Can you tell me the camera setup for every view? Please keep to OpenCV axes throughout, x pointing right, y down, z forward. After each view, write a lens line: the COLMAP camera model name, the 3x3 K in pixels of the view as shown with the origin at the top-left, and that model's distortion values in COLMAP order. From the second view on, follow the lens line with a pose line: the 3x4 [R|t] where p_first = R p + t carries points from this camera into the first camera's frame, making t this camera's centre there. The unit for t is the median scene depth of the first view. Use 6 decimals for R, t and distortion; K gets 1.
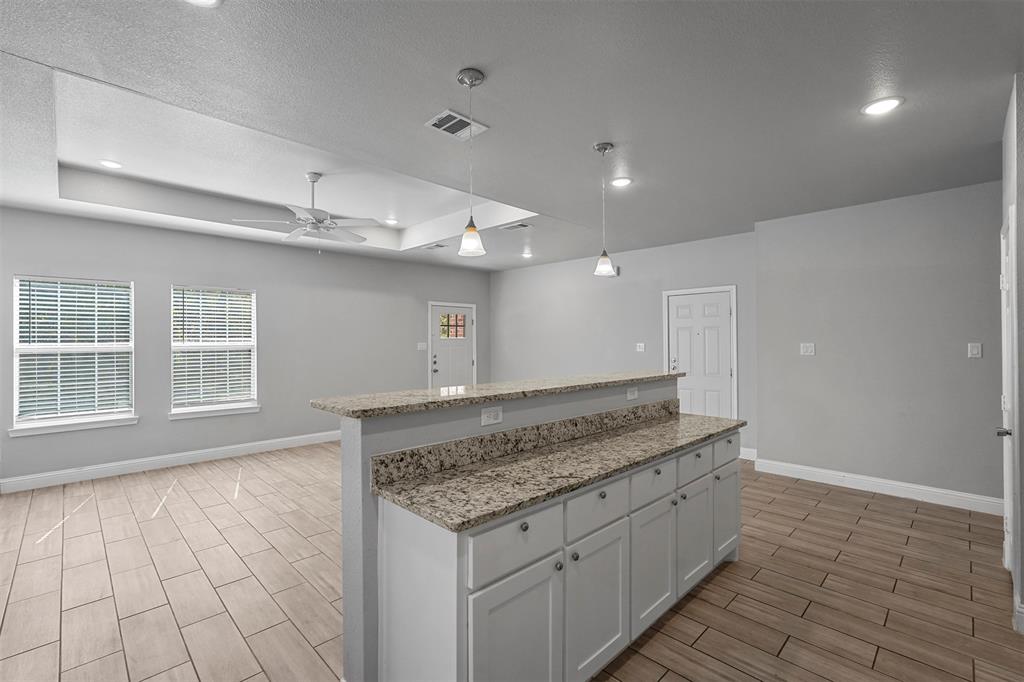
lens RADIAL K [[453.8, 0, 512.0], [0, 453.8, 341.0], [0, 0, 1]] dist [0.000318, 0.000644]
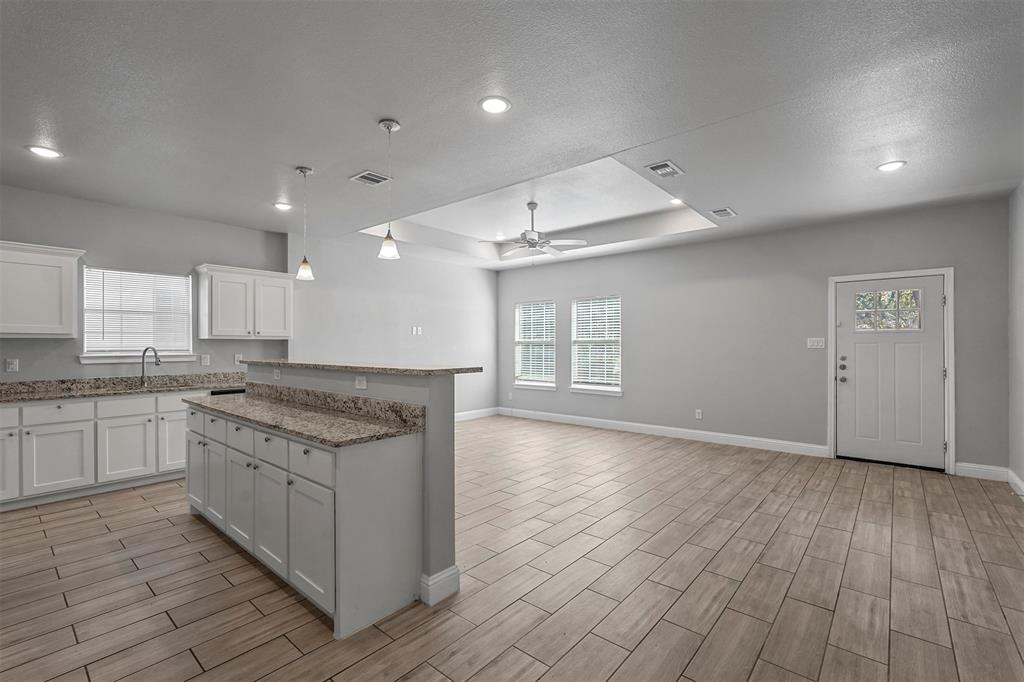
lens RADIAL K [[452.5, 0, 508.9], [0, 452.5, 343.5], [0, 0, 1]] dist [-0.017211, 0.008771]
pose [[0.080558, -0.001327, -0.996749, 1.198011], [0.001696, 0.999998, -0.001194, 0.034874], [0.996748, -0.001594, 0.080560, 1.203237]]
